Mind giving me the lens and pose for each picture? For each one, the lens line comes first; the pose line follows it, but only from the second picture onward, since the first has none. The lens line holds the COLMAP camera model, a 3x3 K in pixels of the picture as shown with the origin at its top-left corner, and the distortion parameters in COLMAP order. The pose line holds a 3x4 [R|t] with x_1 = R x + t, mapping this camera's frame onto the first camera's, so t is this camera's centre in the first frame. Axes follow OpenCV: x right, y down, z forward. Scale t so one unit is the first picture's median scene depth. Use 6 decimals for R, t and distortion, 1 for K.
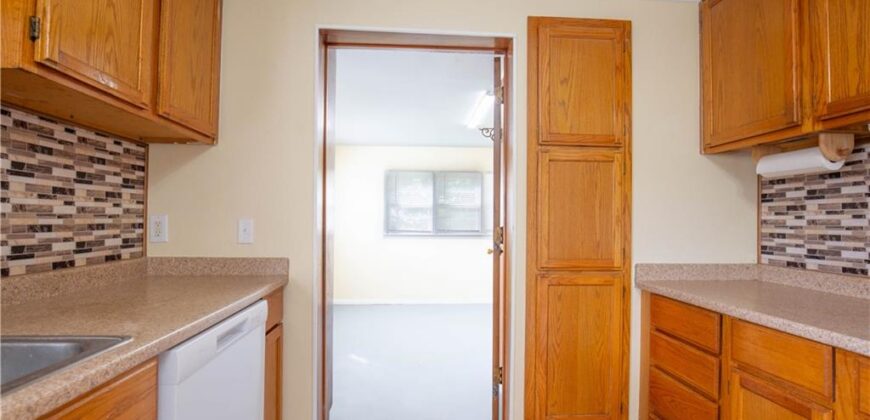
lens RADIAL K [[395.3, 0, 436.6], [0, 395.3, 213.1], [0, 0, 1]] dist [-0.008877, 0.000164]
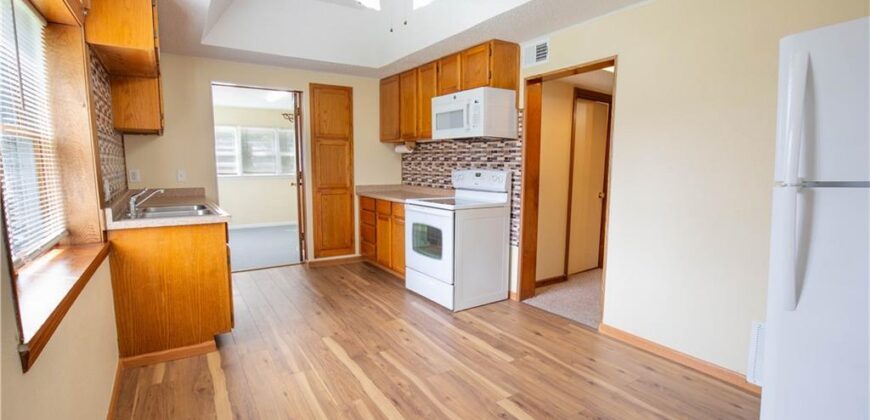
lens RADIAL K [[395.3, 0, 436.3], [0, 395.3, 210.2], [0, 0, 1]] dist [-0.008877, 0.000164]
pose [[0.875980, -0.060223, 0.478572, -0.283220], [-0.007705, 0.990301, 0.138722, -0.073964], [-0.482285, -0.125206, 0.867021, -1.530171]]
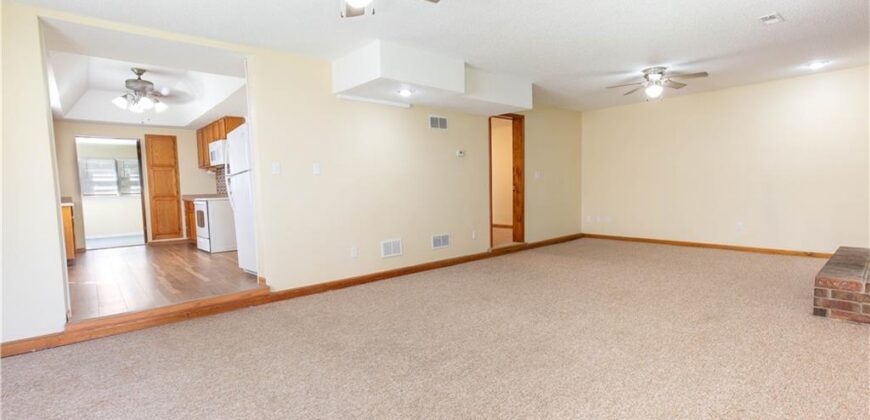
lens RADIAL K [[395.3, 0, 442.2], [0, 395.3, 212.4], [0, 0, 1]] dist [-0.008877, 0.000164]
pose [[0.793387, -0.068571, 0.604843, 0.160326], [0.022091, 0.996224, 0.083965, 0.025114], [-0.608316, -0.053255, 0.791906, -4.063522]]
